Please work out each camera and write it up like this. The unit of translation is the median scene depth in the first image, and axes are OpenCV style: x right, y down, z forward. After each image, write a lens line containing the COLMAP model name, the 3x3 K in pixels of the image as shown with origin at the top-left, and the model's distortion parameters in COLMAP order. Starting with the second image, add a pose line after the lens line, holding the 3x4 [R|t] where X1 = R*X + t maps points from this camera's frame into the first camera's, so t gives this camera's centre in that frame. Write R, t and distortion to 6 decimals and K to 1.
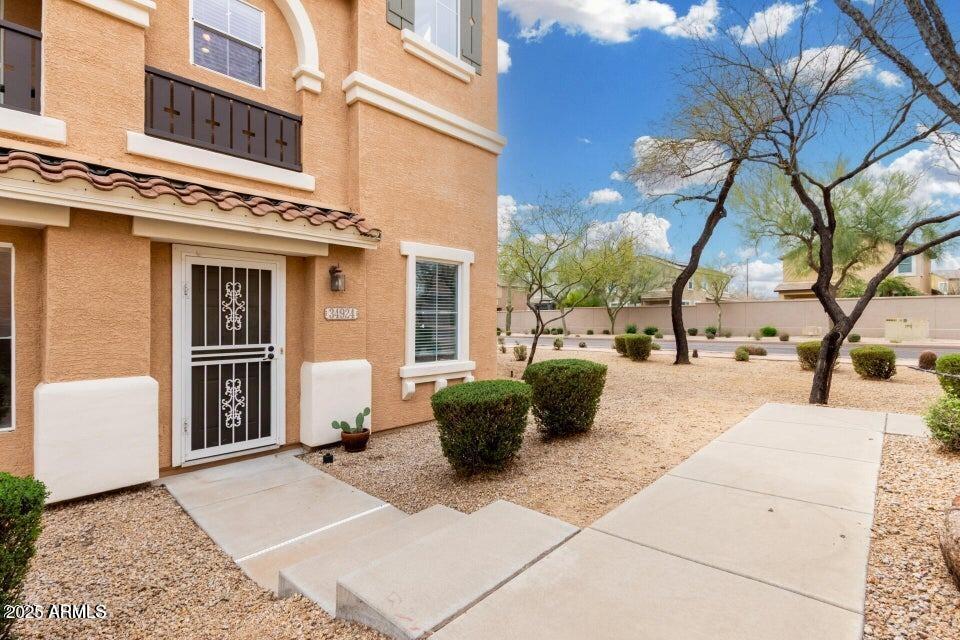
lens RADIAL K [[460.2, 0, 478.5], [0, 460.2, 320.2], [0, 0, 1]] dist [-0.001663, -0.000155]
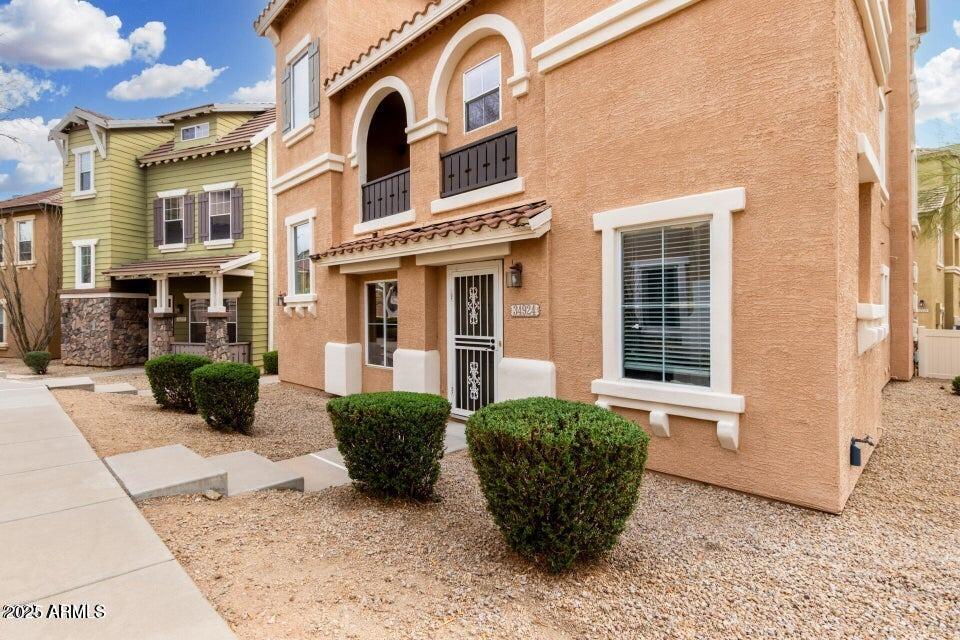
lens RADIAL K [[460.2, 0, 478.6], [0, 460.2, 316.2], [0, 0, 1]] dist [-0.001663, -0.000155]
pose [[-0.030474, 0.003704, -0.999529, 0.735421], [-0.000396, 0.999993, 0.003717, -0.005636], [0.999535, 0.000510, -0.030473, 1.016402]]
